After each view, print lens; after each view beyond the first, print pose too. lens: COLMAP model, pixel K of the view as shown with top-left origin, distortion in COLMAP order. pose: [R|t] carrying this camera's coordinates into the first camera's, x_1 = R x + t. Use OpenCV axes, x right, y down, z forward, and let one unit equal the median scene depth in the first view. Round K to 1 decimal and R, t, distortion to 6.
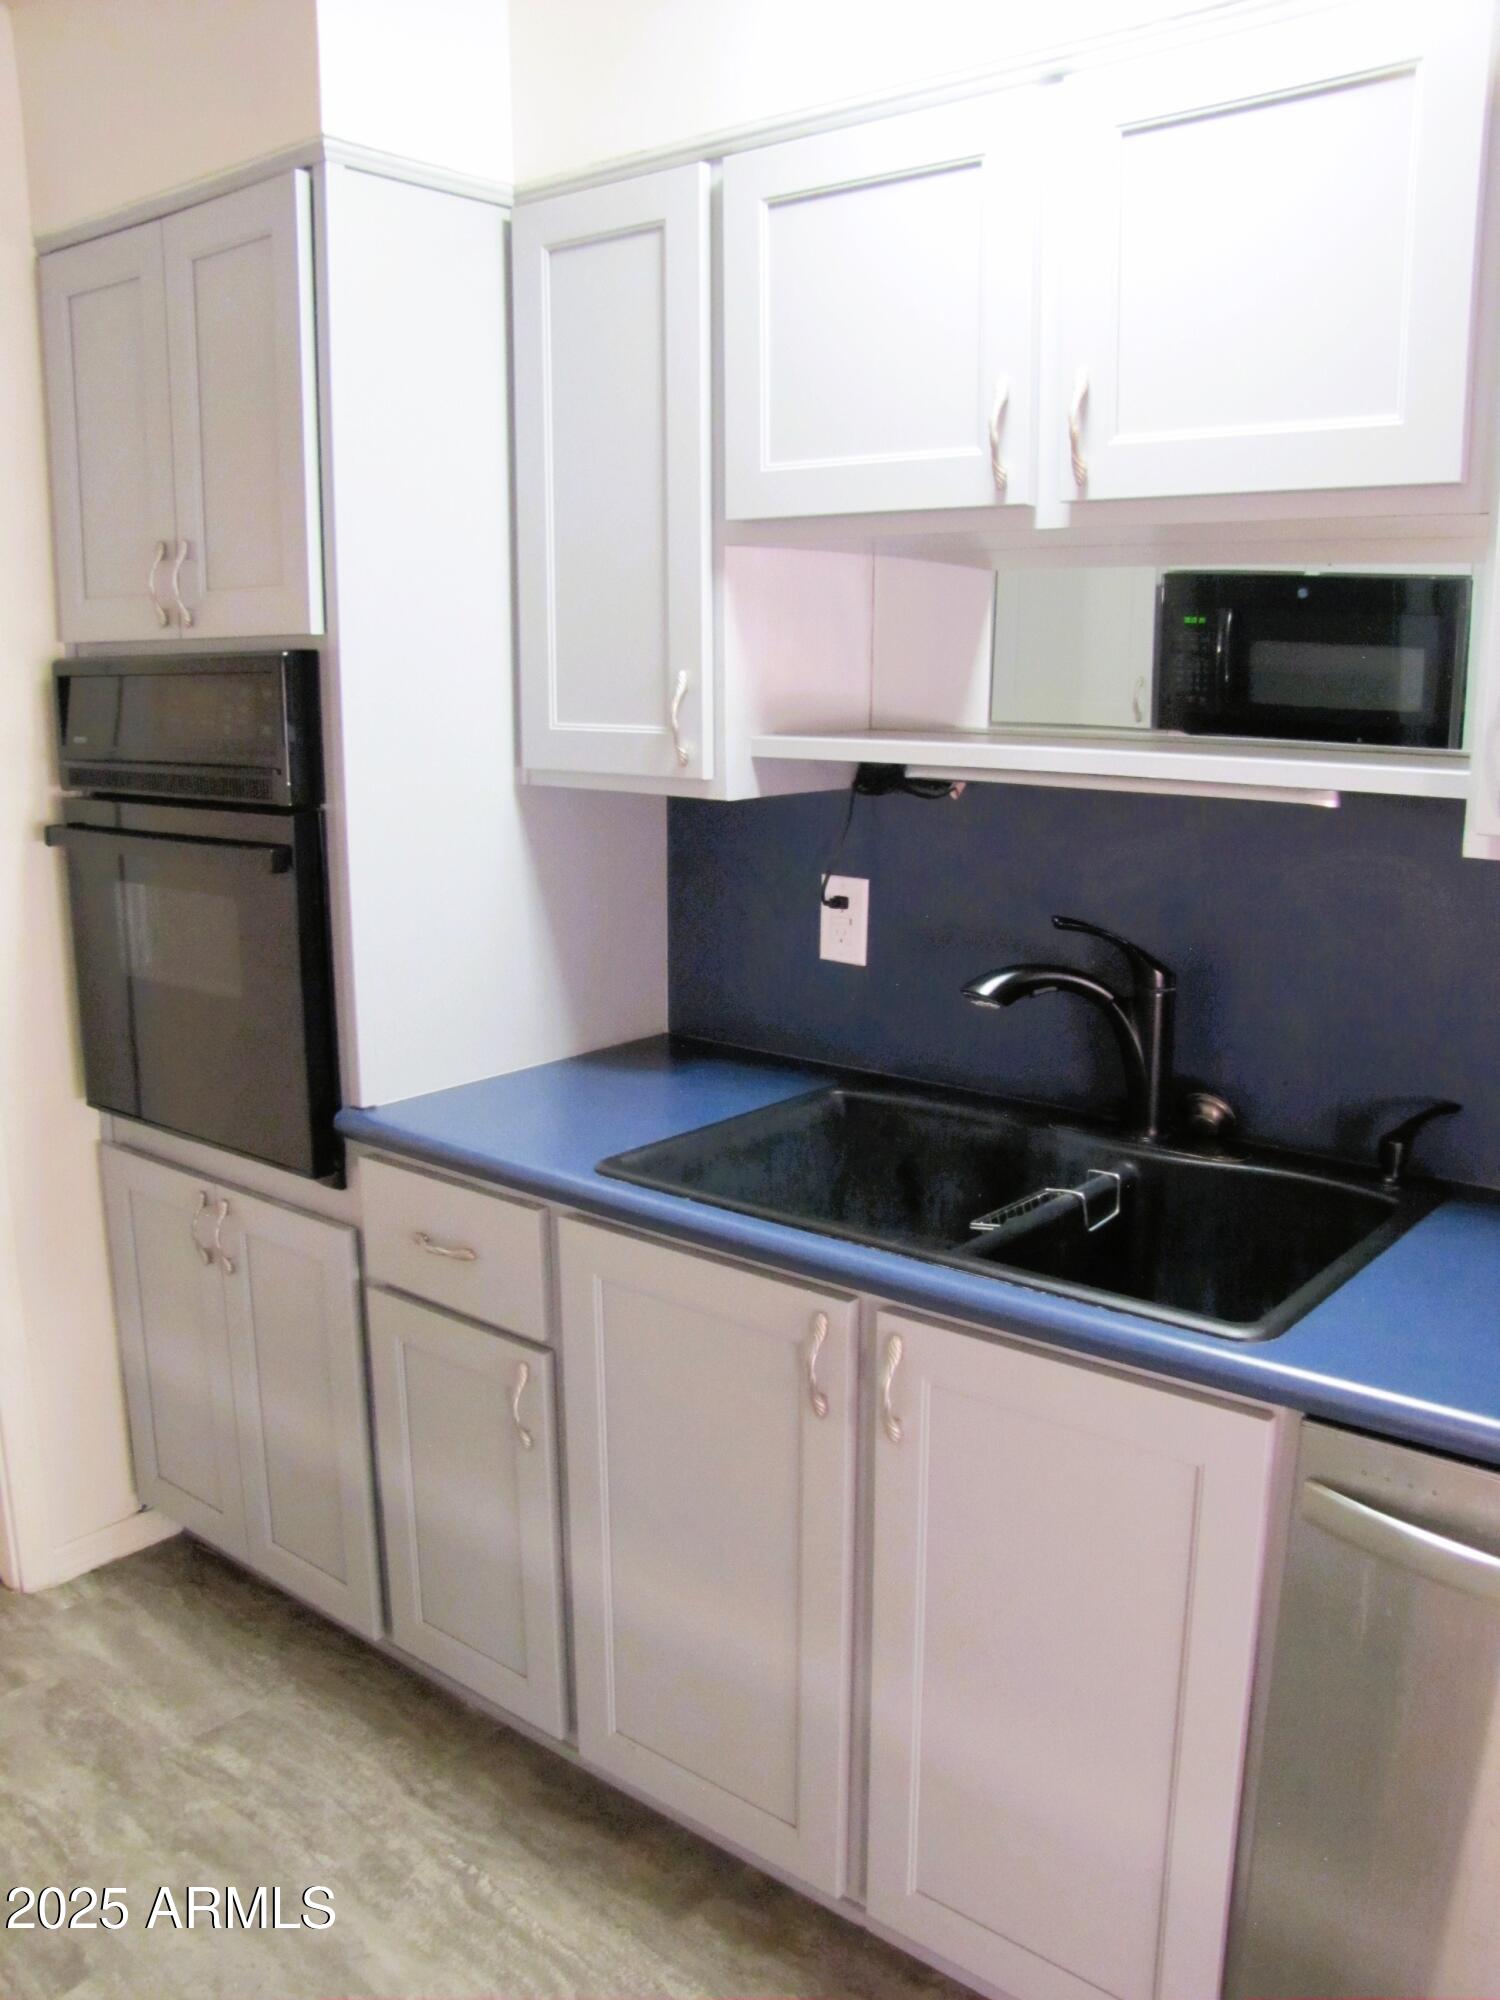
lens RADIAL K [[1689.2, 0, 760.4], [0, 1689.2, 1036.0], [0, 0, 1]] dist [-0.166046, 0.118719]
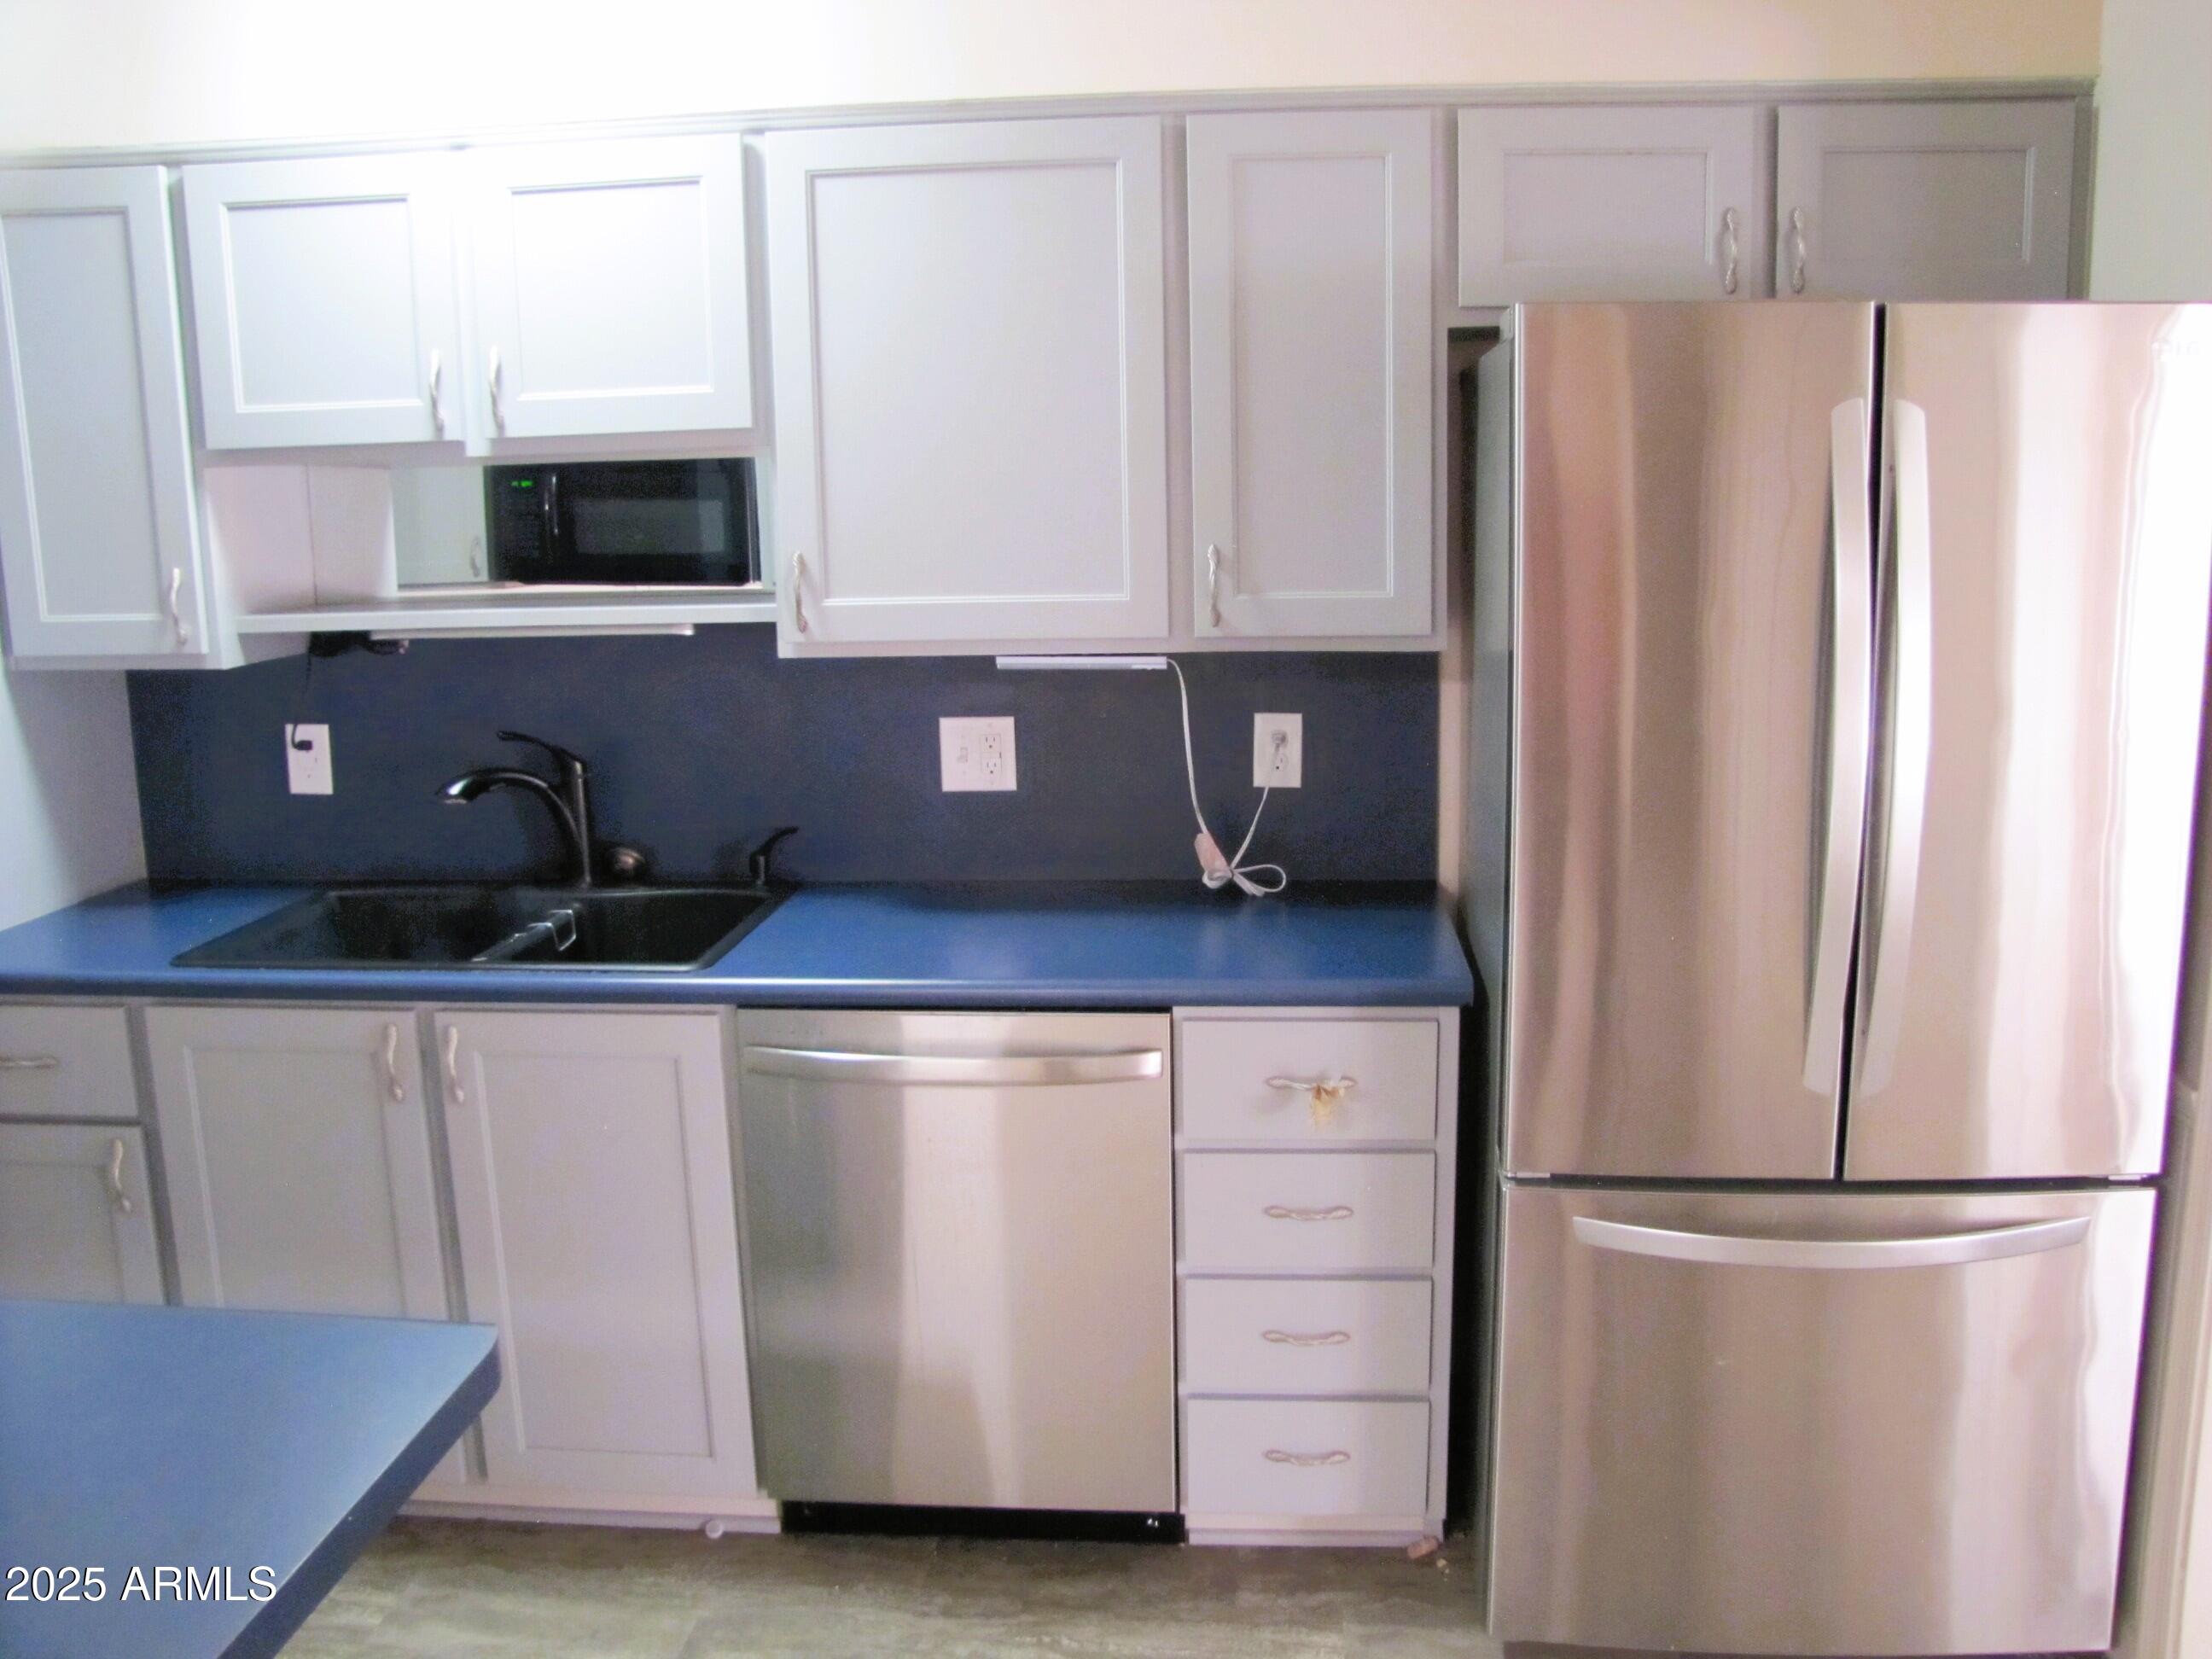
lens RADIAL K [[1868.2, 0, 1113.4], [0, 1868.2, 817.2], [0, 0, 1]] dist [-0.166046, 0.118719]
pose [[0.828730, -0.116255, 0.547440, -0.232506], [0.141056, 0.989996, -0.003297, 0.072200], [-0.541580, 0.079952, 0.836838, -0.508424]]
